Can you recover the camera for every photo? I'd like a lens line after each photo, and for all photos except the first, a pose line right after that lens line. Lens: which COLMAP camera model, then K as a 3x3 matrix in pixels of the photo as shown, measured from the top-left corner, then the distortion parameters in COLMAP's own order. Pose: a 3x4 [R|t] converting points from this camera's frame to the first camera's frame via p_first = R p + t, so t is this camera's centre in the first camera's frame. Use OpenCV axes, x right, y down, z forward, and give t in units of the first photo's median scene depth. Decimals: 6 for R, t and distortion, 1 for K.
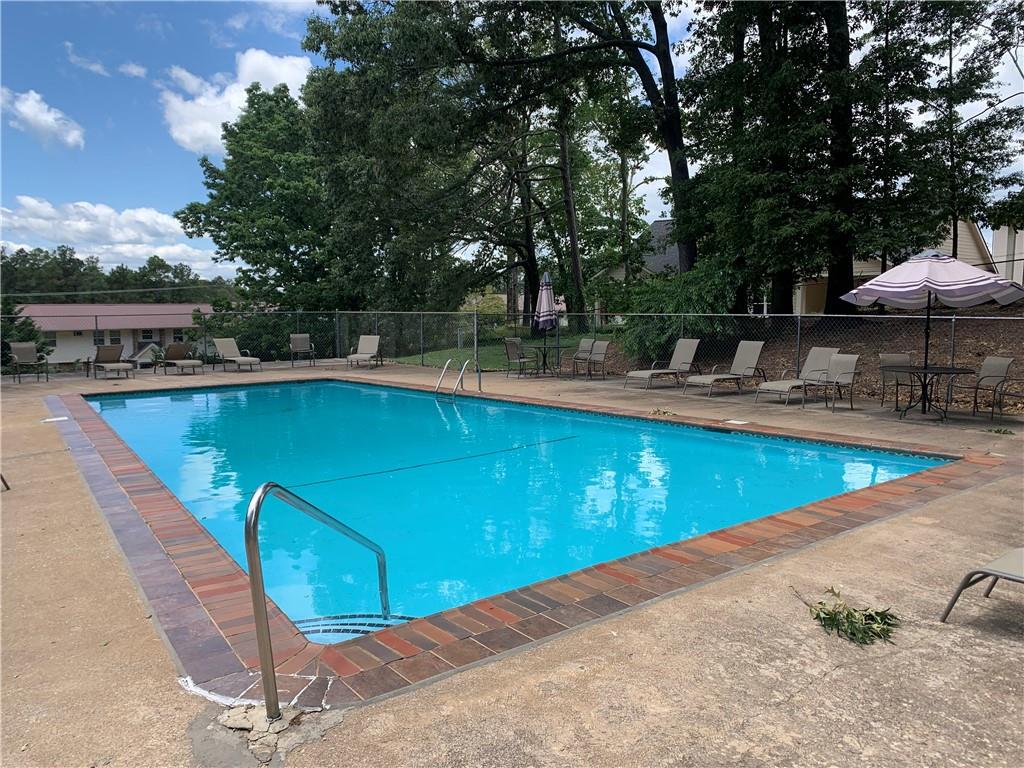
lens RADIAL K [[790.2, 0, 512.0], [0, 790.2, 384.0], [0, 0, 1]] dist [0.011182, -0.001748]
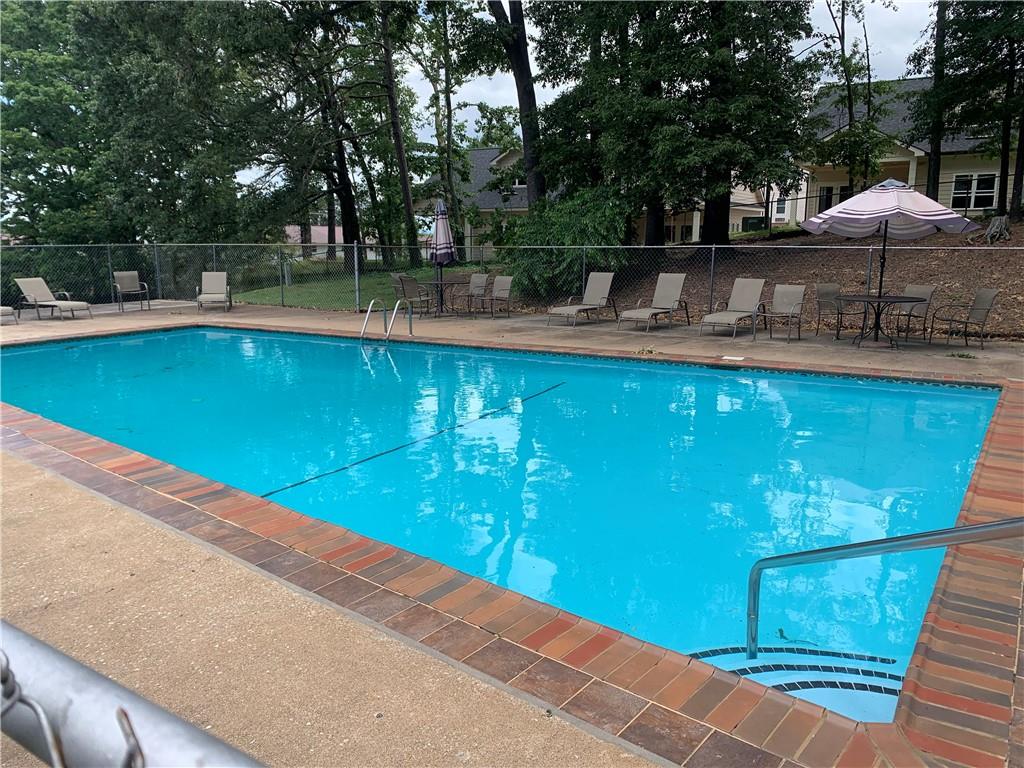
lens RADIAL K [[790.2, 0, 512.0], [0, 790.2, 384.0], [0, 0, 1]] dist [0.011182, -0.001748]
pose [[0.956269, -0.053587, 0.287537, -0.163320], [0.029473, 0.995724, 0.087549, -0.008298], [-0.290999, -0.075246, 0.953760, 0.100903]]
